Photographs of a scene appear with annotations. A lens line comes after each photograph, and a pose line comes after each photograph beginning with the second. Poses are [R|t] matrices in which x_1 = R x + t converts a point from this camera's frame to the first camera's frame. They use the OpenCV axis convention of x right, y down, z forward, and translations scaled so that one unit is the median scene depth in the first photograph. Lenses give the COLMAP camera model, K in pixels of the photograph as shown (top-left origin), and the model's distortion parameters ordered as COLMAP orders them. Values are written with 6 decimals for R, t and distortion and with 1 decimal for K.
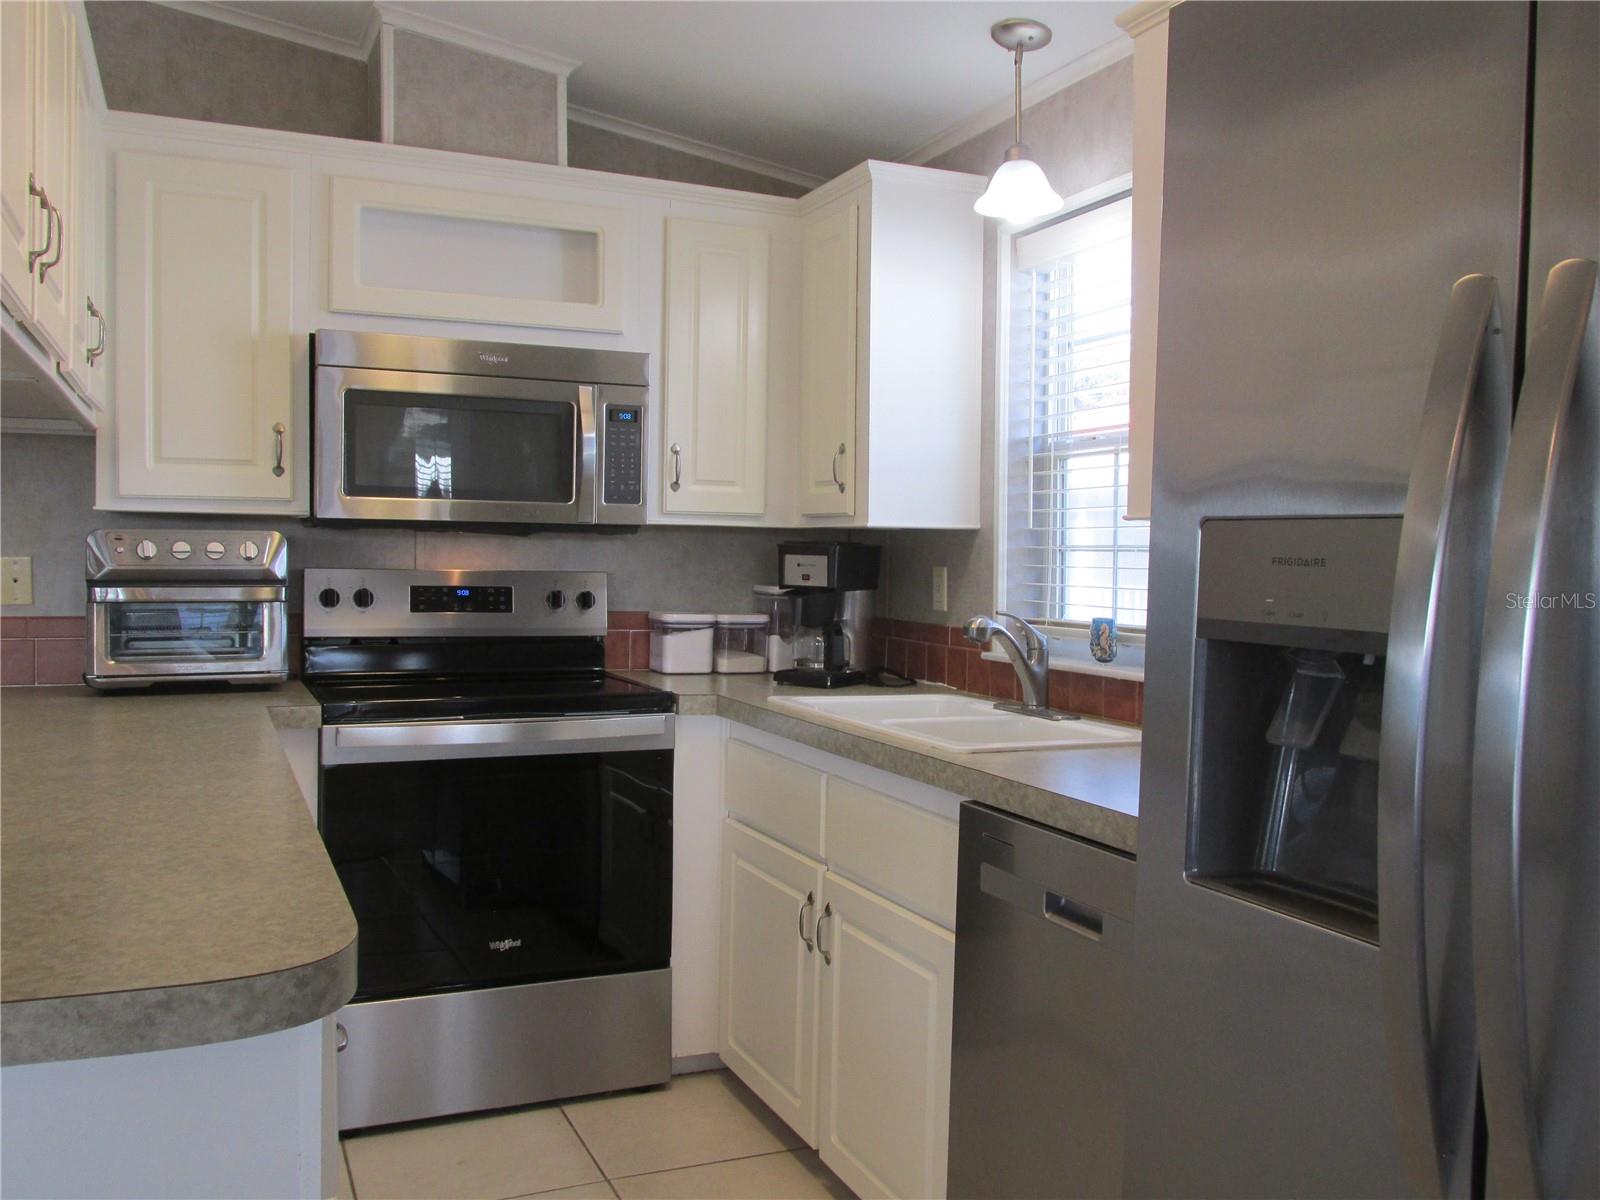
lens RADIAL K [[1341.0, 0, 801.5], [0, 1341.0, 573.0], [0, 0, 1]] dist [-0.001588, -0.016222]
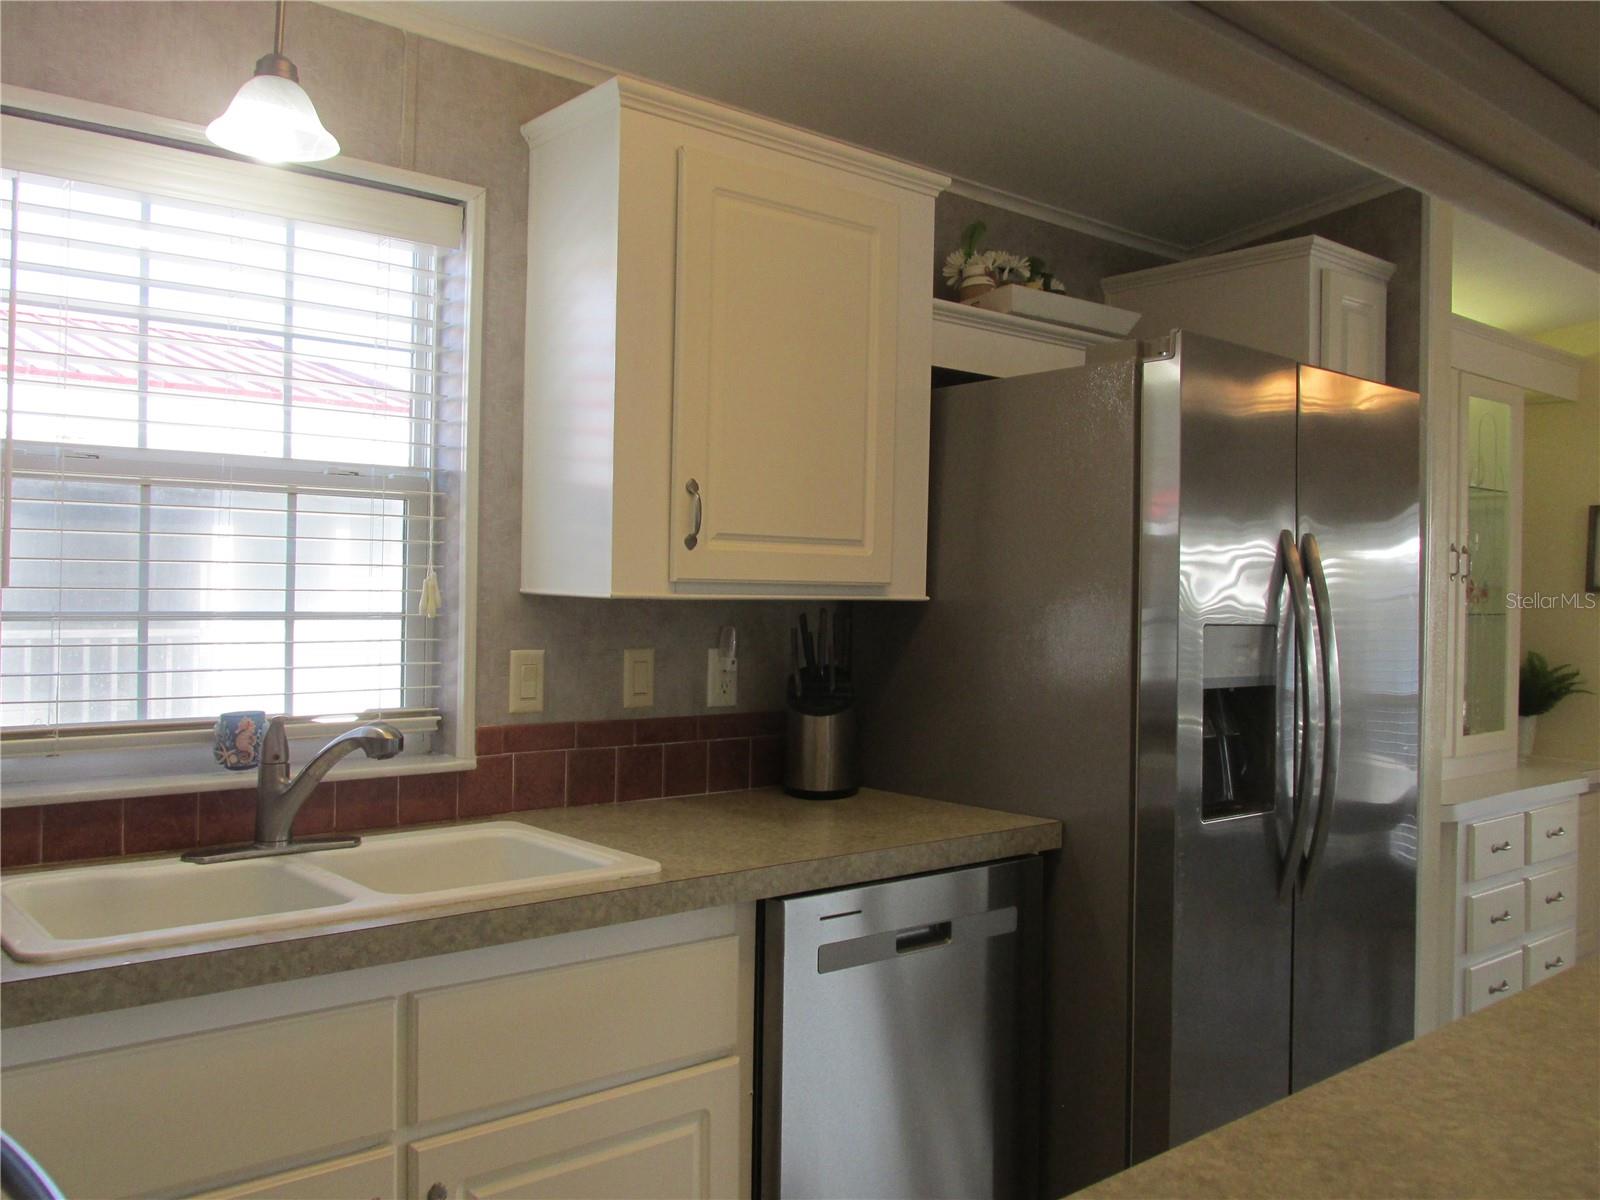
lens RADIAL K [[1356.4, 0, 800.0], [0, 1356.4, 600.0], [0, 0, 1]] dist [-0.170902, 0.000822]
pose [[-0.288179, -0.021560, 0.957334, -0.576328], [0.008812, 0.999644, 0.025166, -0.044550], [-0.957536, 0.015688, -0.287887, 0.940053]]
